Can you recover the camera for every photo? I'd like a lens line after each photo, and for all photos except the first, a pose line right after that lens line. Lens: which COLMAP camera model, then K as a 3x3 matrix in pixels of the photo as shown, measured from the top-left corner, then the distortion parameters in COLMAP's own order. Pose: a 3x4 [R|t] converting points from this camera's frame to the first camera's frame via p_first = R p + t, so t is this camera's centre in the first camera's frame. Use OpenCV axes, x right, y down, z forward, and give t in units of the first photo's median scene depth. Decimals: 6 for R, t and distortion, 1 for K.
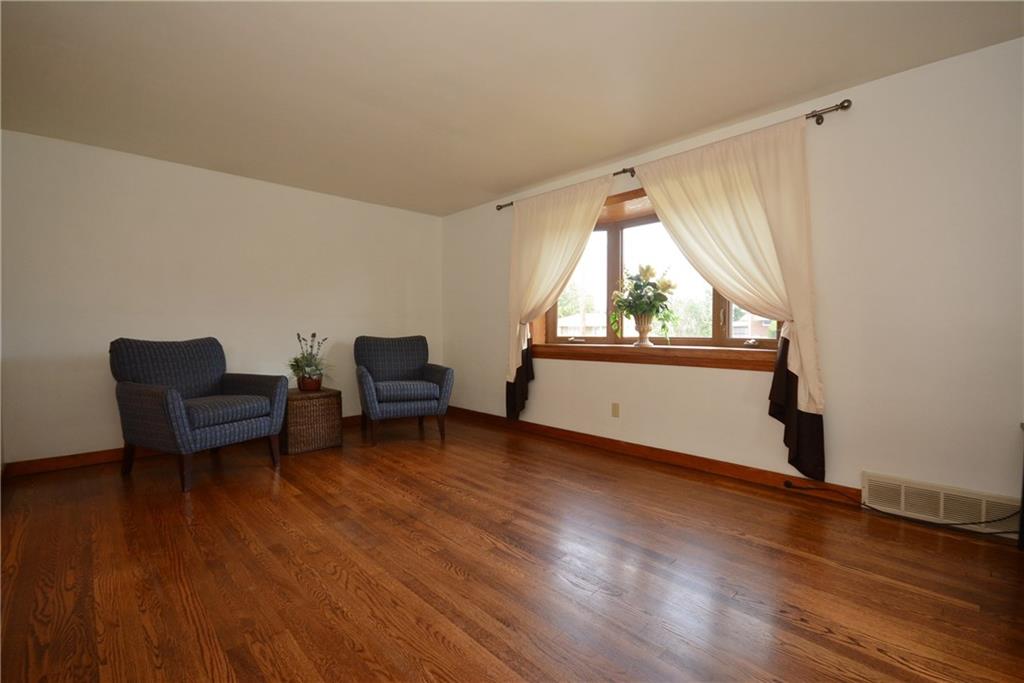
lens RADIAL K [[450.5, 0, 507.6], [0, 450.5, 340.1], [0, 0, 1]] dist [-0.001688, -0.000771]
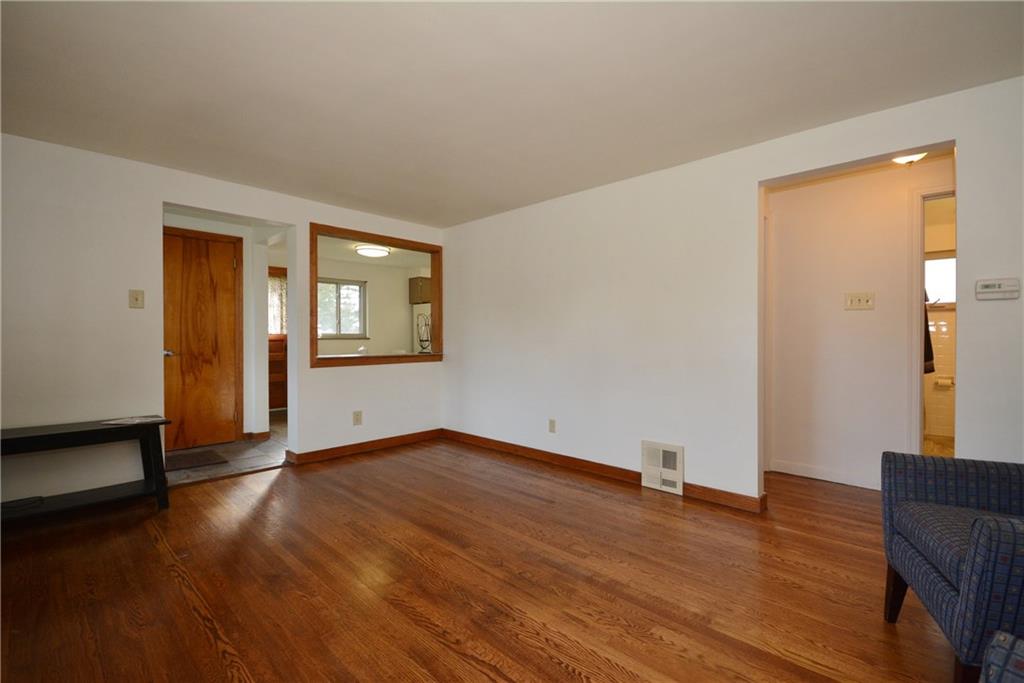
lens RADIAL K [[450.5, 0, 506.6], [0, 450.5, 337.5], [0, 0, 1]] dist [-0.001688, -0.000771]
pose [[-0.998967, -0.000799, -0.045440, -0.134003], [-0.001639, 0.999828, 0.018454, -0.070686], [0.045417, 0.018509, -0.998797, 1.485797]]
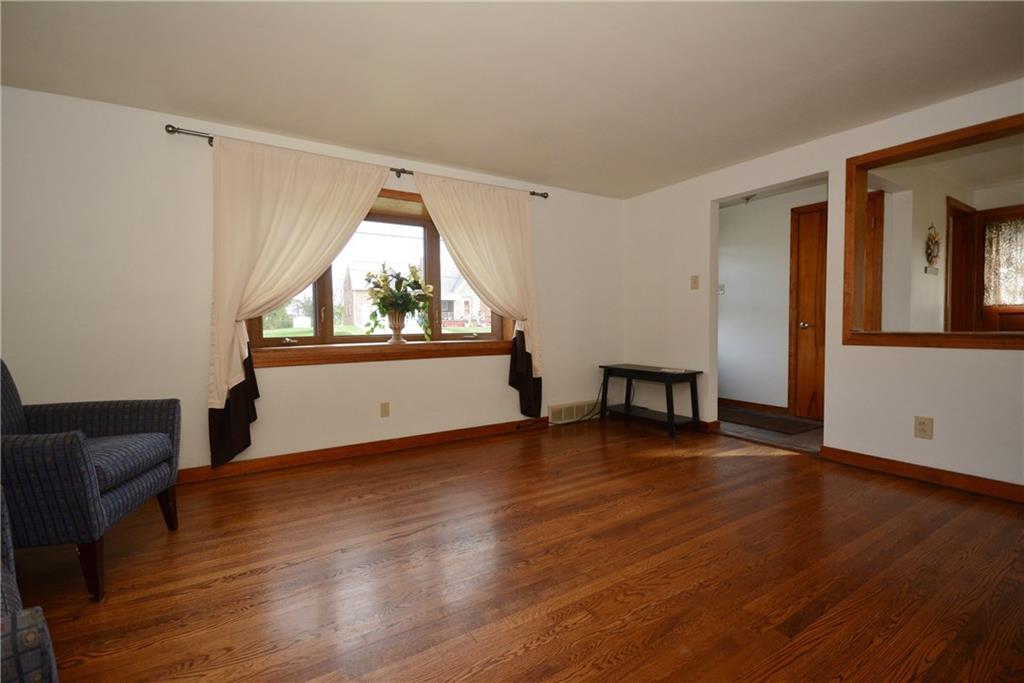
lens RADIAL K [[450.5, 0, 514.6], [0, 450.5, 338.5], [0, 0, 1]] dist [-0.001688, -0.000771]
pose [[0.191391, -0.032020, 0.980991, -0.818632], [0.029423, 0.999206, 0.026874, -0.021090], [-0.981073, 0.023720, 0.192181, 0.661947]]
